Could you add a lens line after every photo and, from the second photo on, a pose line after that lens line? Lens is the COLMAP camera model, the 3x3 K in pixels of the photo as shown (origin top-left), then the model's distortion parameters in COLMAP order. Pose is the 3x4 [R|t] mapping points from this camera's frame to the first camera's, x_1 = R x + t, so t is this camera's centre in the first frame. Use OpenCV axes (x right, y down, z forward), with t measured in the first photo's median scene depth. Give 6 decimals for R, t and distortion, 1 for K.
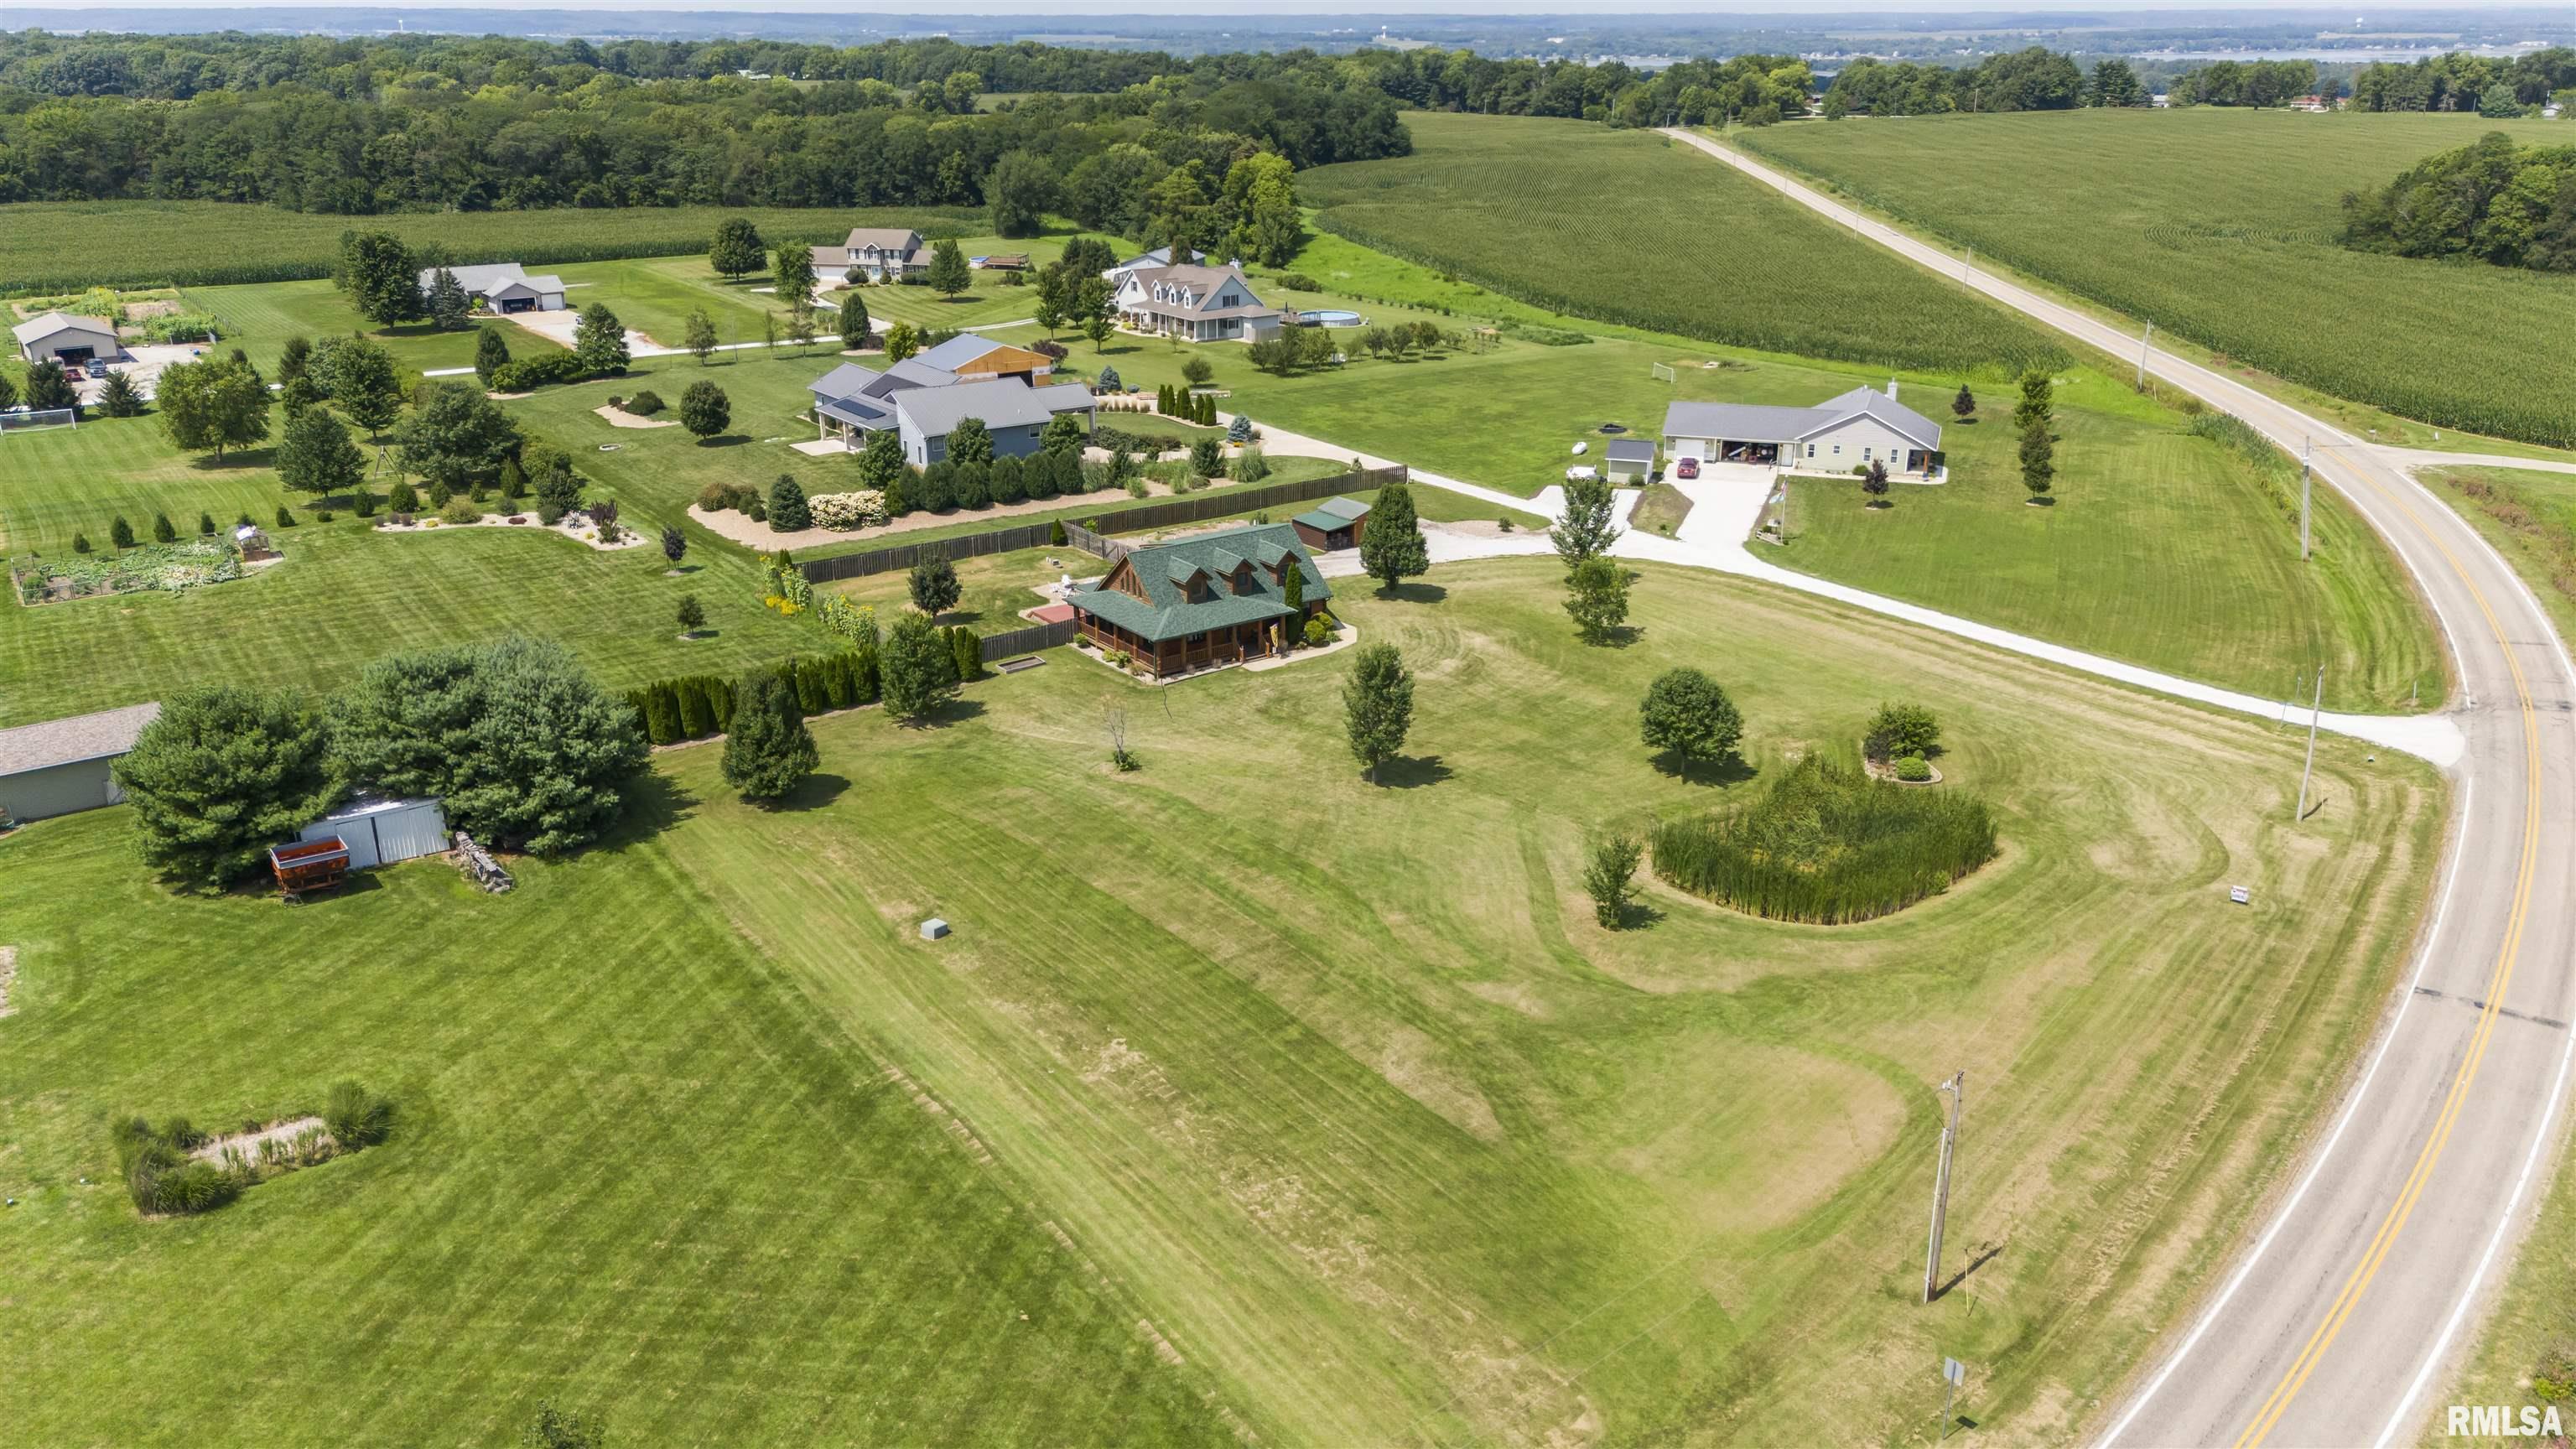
lens RADIAL K [[1890.7, 0, 1300.6], [0, 1890.7, 740.5], [0, 0, 1]] dist [0.048841, -0.012058]
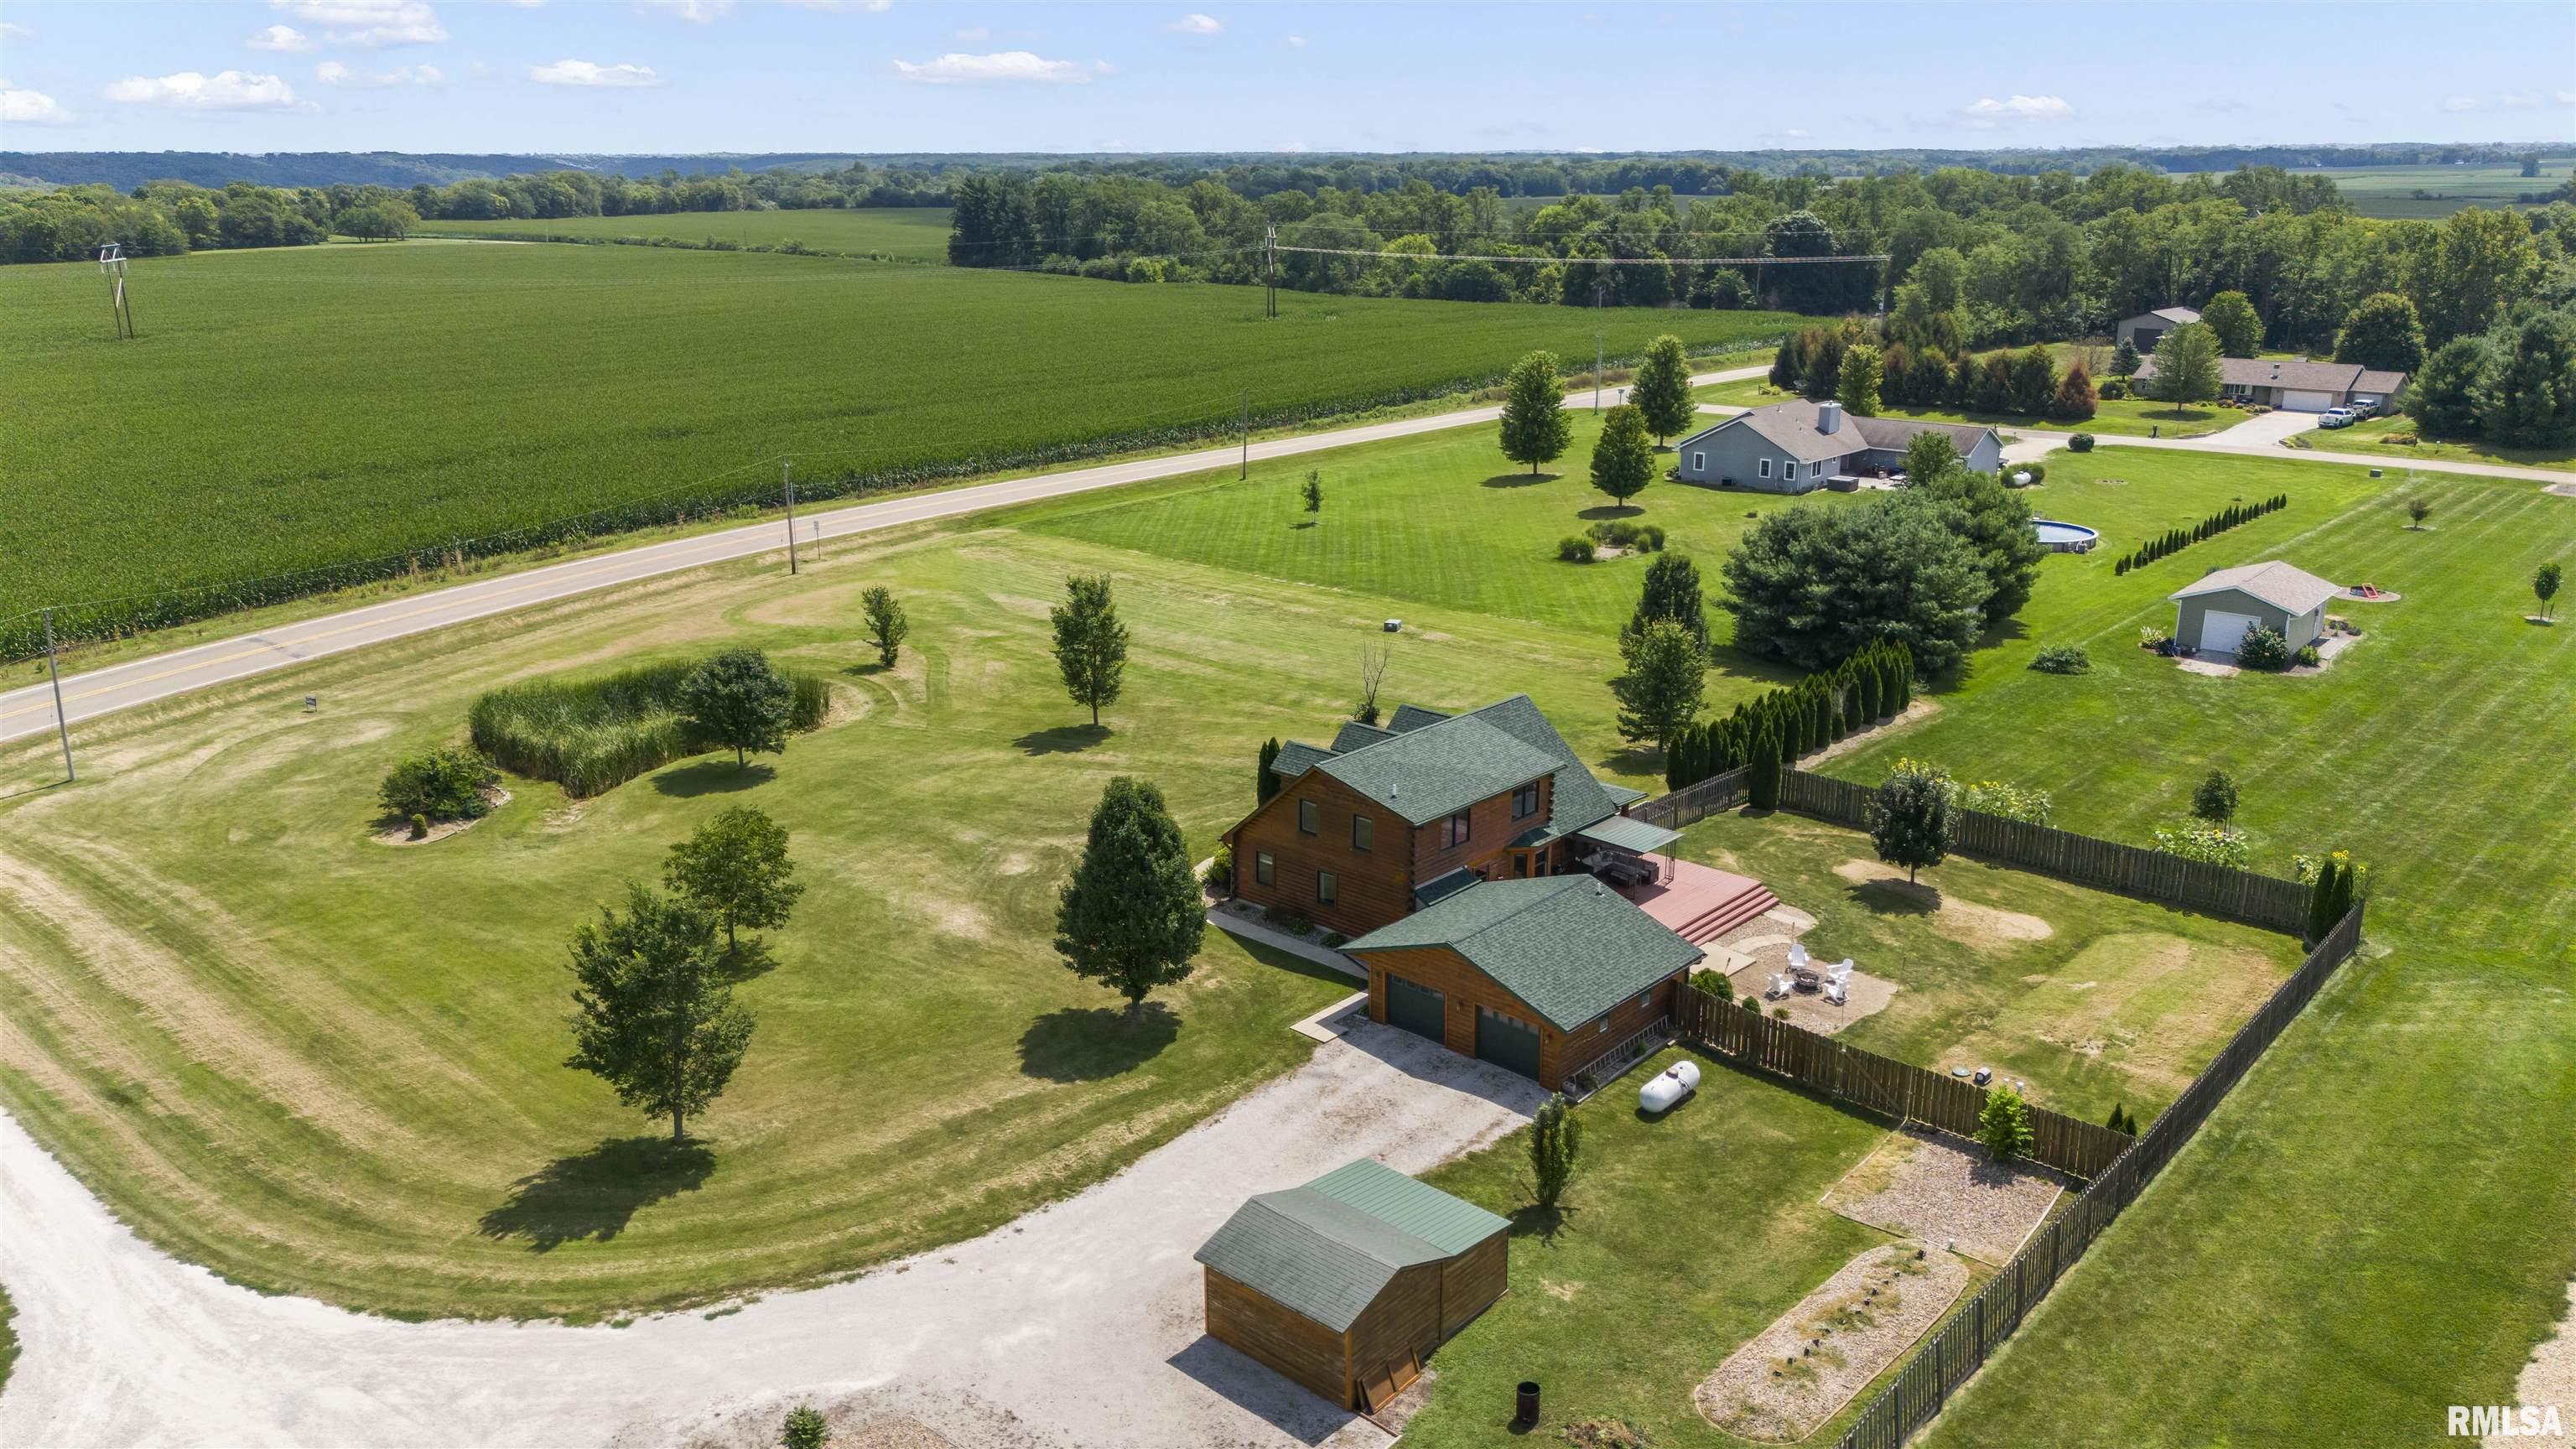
lens RADIAL K [[1890.7, 0, 1281.8], [0, 1890.7, 724.7], [0, 0, 1]] dist [0.048841, -0.012058]
pose [[-0.978886, 0.057635, -0.196111, 0.109227], [-0.072410, 0.799430, 0.596380, -0.447346], [0.191149, 0.597988, -0.778378, 1.442820]]
